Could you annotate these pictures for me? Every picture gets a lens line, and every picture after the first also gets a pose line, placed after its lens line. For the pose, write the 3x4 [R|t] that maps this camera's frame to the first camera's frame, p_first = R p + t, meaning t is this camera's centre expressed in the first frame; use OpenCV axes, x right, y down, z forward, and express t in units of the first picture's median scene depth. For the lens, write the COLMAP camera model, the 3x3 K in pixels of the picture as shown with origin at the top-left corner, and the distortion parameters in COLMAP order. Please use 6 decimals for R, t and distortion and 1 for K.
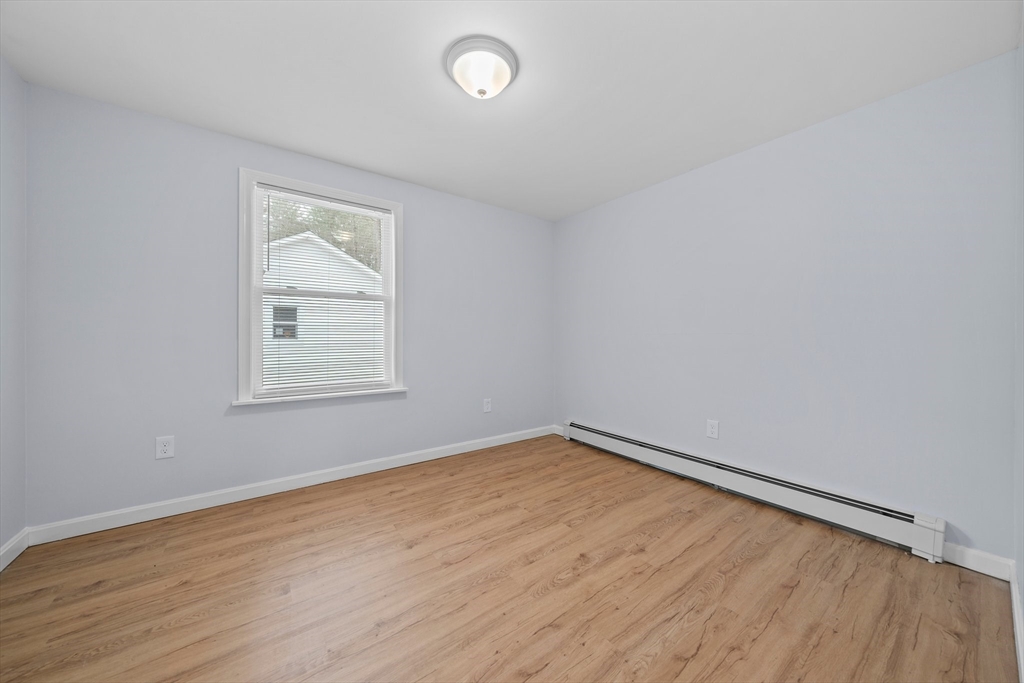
lens RADIAL K [[353.4, 0, 516.5], [0, 353.4, 336.0], [0, 0, 1]] dist [-0.009761, 0.000095]
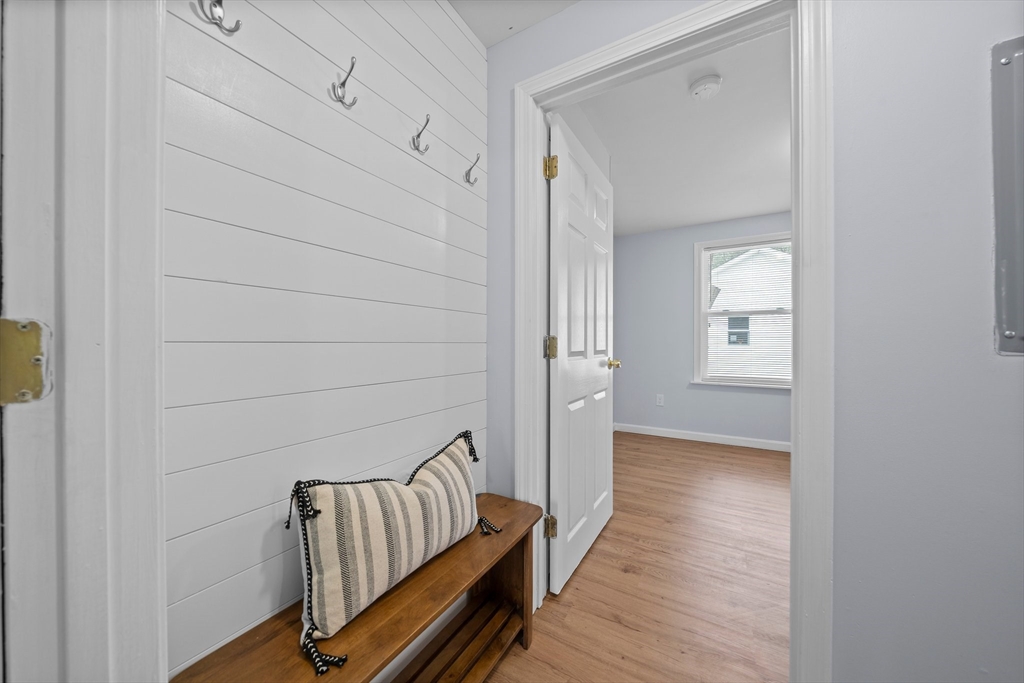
lens RADIAL K [[352.2, 0, 511.8], [0, 352.2, 348.7], [0, 0, 1]] dist [-0.008775, -0.000062]
pose [[0.388532, 0.013657, -0.921334, 0.535153], [0.004207, 0.999853, 0.016595, -0.004725], [0.921426, -0.010323, 0.388417, -0.584835]]
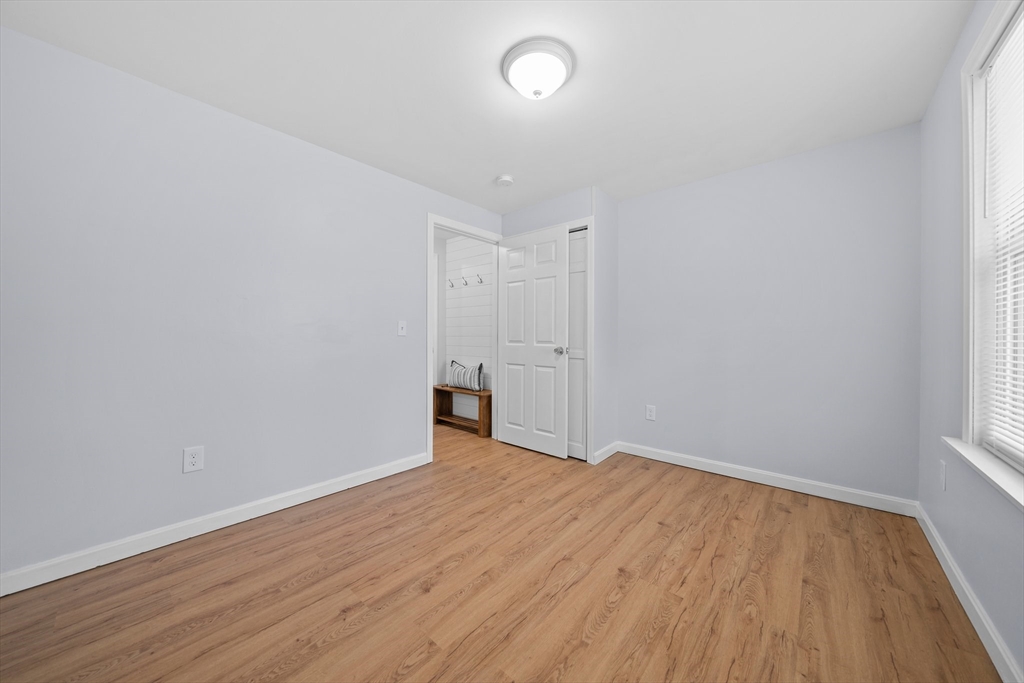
lens RADIAL K [[352.2, 0, 511.8], [0, 352.2, 348.7], [0, 0, 1]] dist [-0.008775, -0.000062]
pose [[-0.979477, 0.001957, -0.201547, 0.151063], [-0.004054, 0.999559, 0.029403, 0.009788], [0.201516, 0.029617, -0.979037, 1.802004]]
